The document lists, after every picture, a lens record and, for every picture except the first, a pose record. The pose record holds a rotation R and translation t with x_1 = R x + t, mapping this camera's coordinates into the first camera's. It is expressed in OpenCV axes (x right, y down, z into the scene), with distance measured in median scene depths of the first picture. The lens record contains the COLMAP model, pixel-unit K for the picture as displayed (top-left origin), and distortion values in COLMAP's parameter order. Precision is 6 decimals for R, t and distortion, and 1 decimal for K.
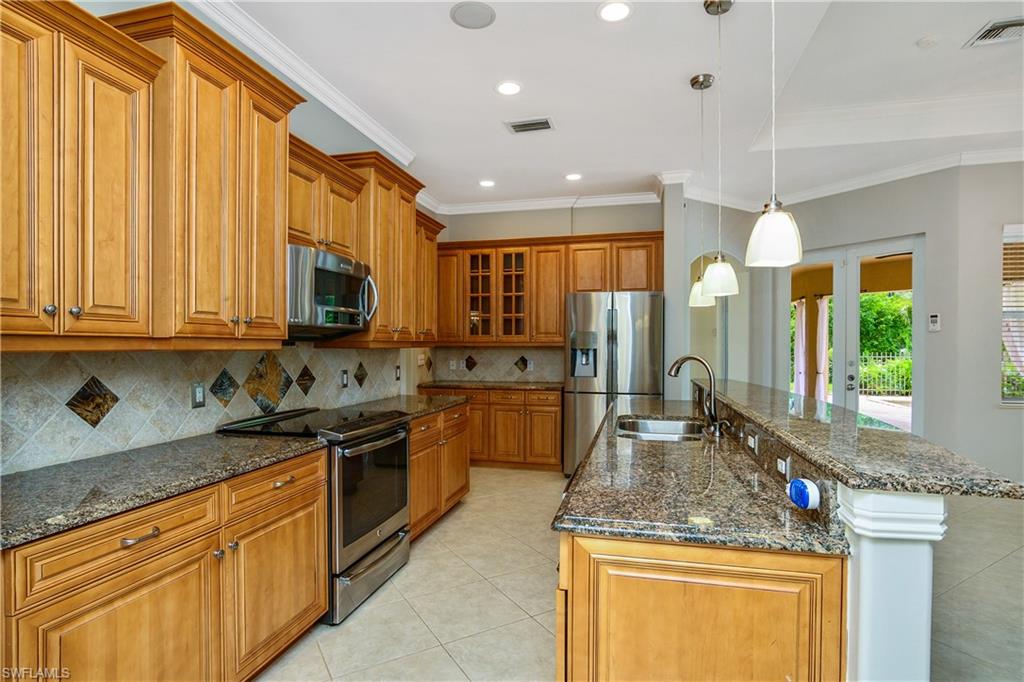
lens RADIAL K [[506.5, 0, 507.4], [0, 506.5, 349.6], [0, 0, 1]] dist [-0.024884, 0.003338]
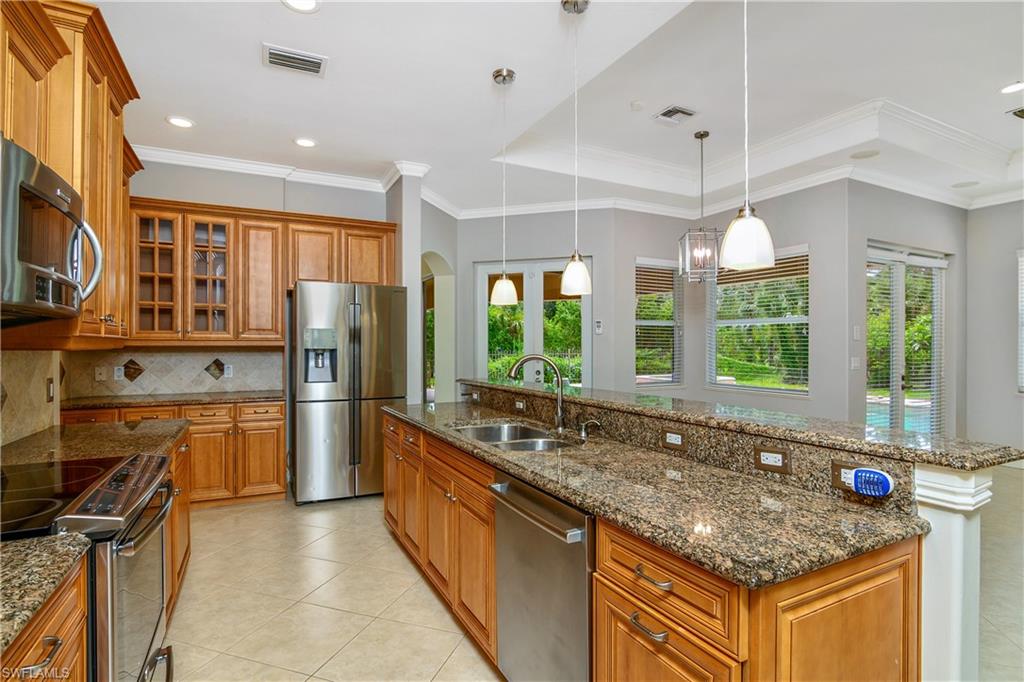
lens RADIAL K [[506.5, 0, 508.3], [0, 506.5, 346.2], [0, 0, 1]] dist [-0.024884, 0.003338]
pose [[0.758998, -0.001398, 0.651091, -0.147377], [0.005601, 0.999975, -0.004383, -0.000748], [-0.651069, 0.006973, 0.758987, 0.146845]]
